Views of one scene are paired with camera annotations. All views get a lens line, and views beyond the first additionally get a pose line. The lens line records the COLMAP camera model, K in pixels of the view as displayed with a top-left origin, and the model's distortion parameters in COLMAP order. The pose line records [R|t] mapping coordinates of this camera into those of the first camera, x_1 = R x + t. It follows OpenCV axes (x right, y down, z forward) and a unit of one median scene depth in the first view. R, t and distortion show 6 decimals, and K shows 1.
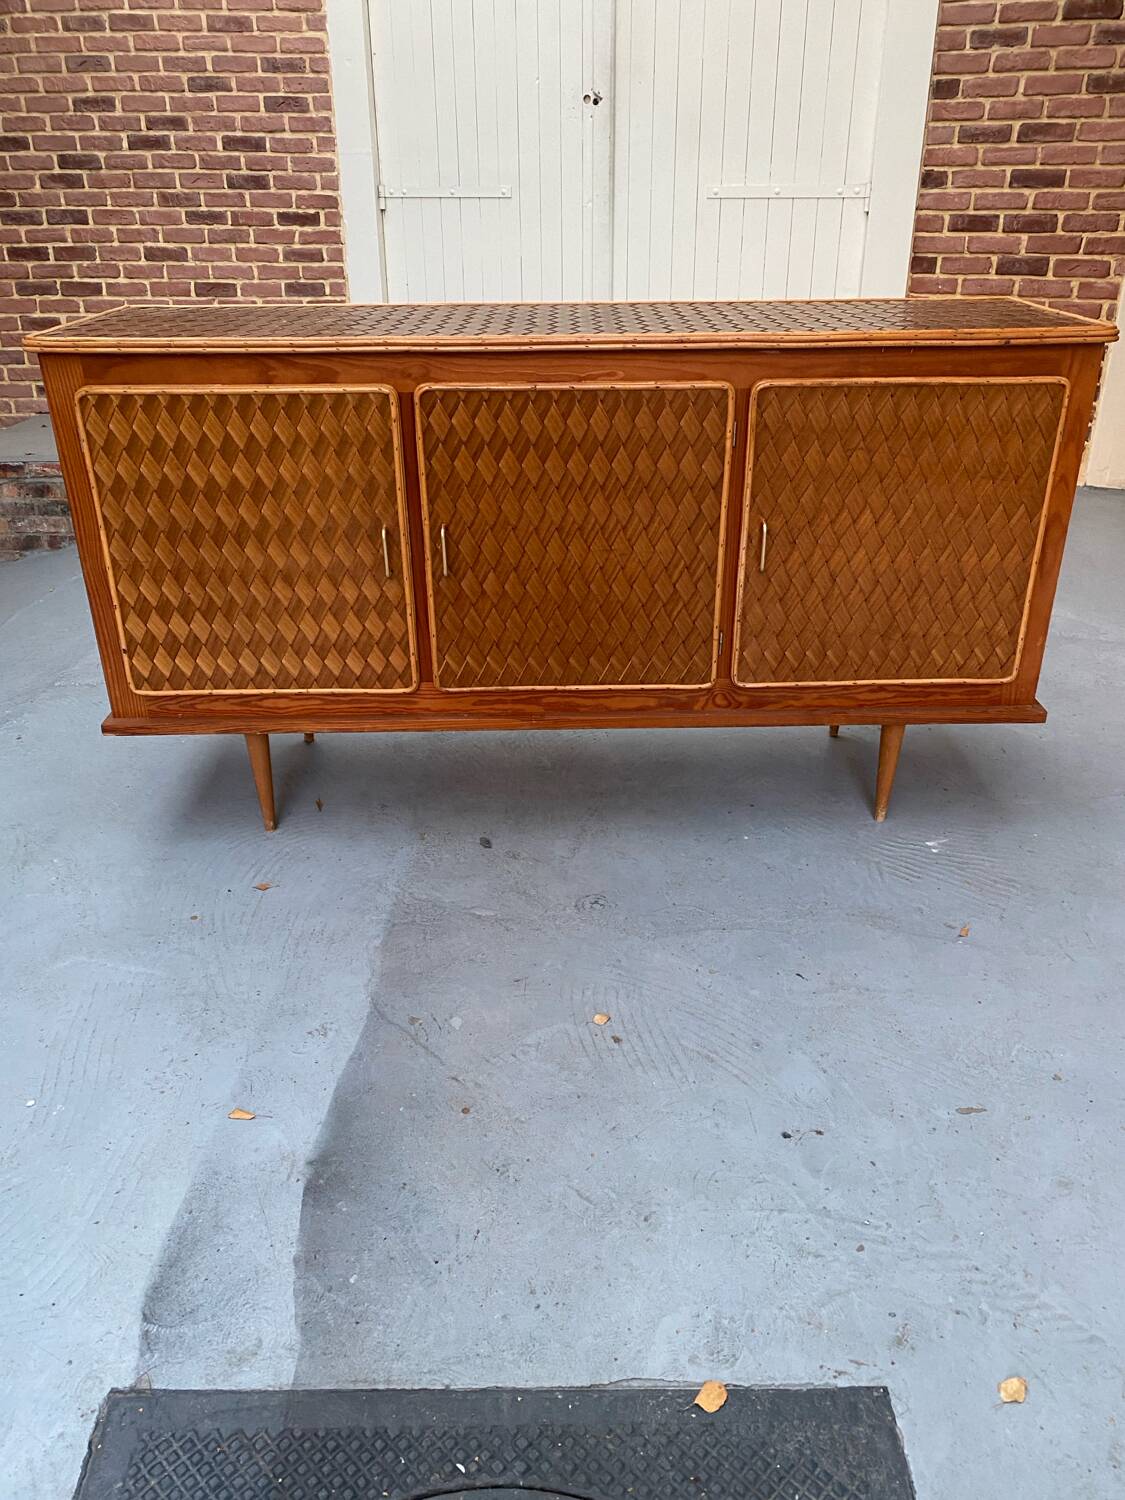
lens RADIAL K [[1142.9, 0, 574.0], [0, 1142.9, 749.3], [0, 0, 1]] dist [0.017710, -0.014598]
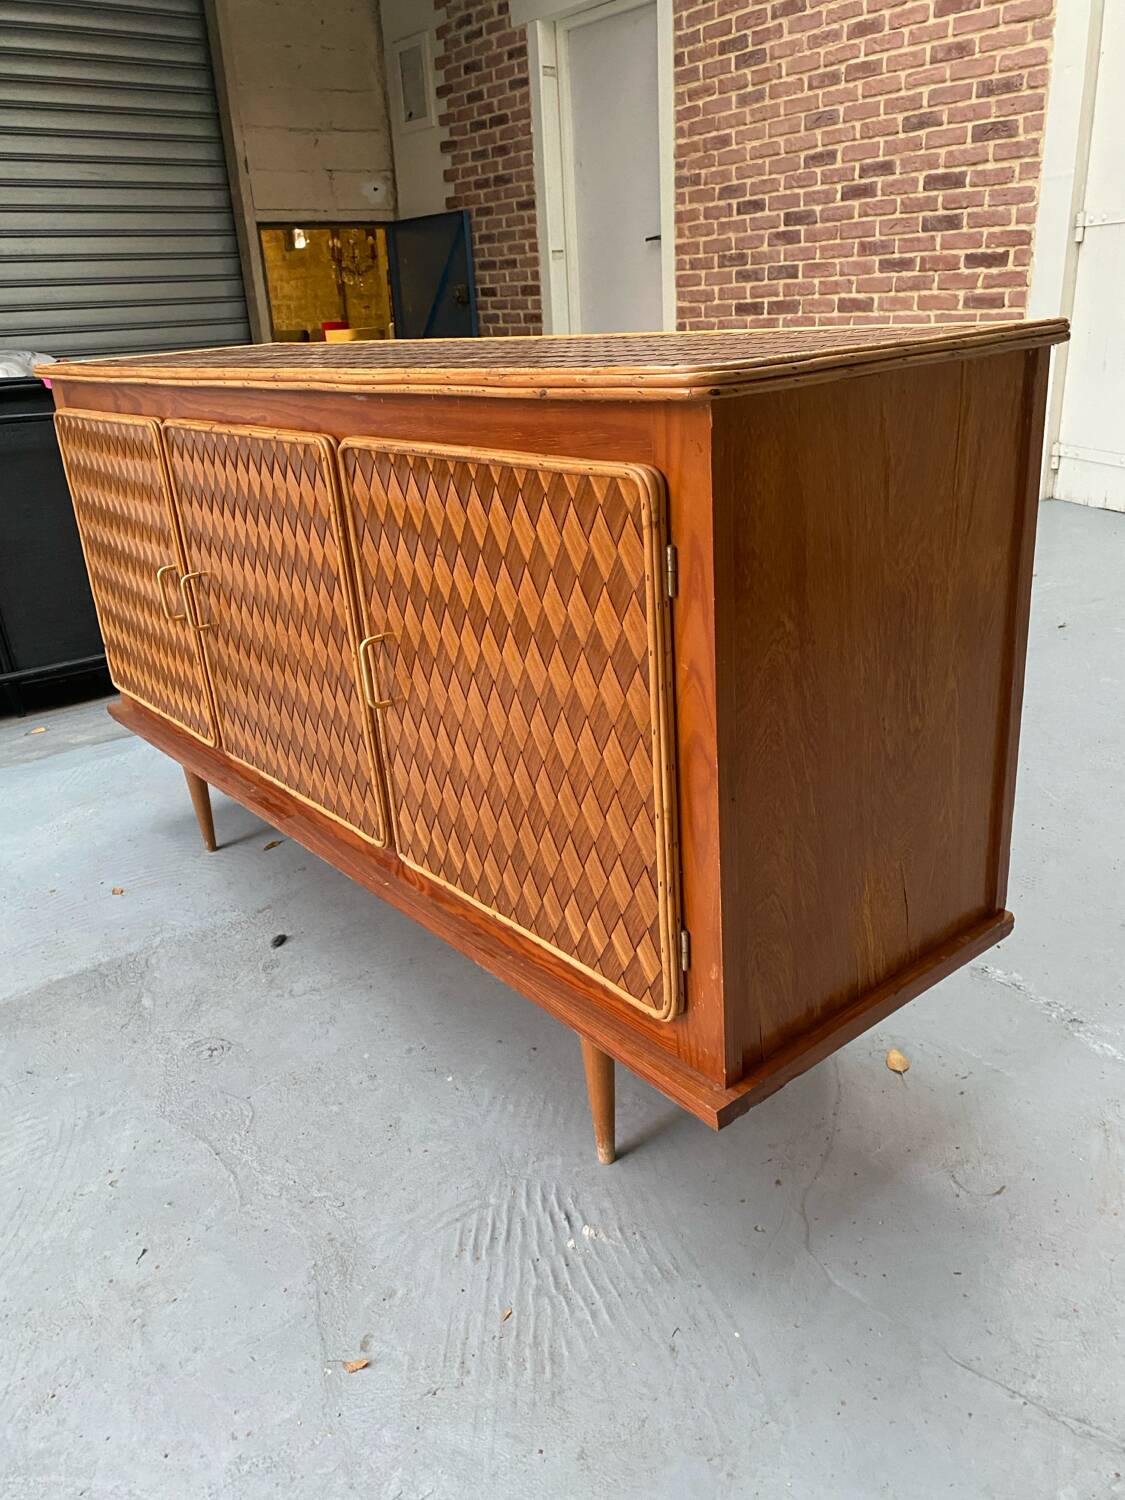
lens RADIAL K [[1142.9, 0, 560.8], [0, 1142.9, 745.1], [0, 0, 1]] dist [0.017710, -0.014598]
pose [[0.612932, 0.257675, -0.746939, 0.386706], [-0.295794, 0.951419, 0.085489, -0.115177], [0.732680, 0.168541, 0.659374, 0.317930]]
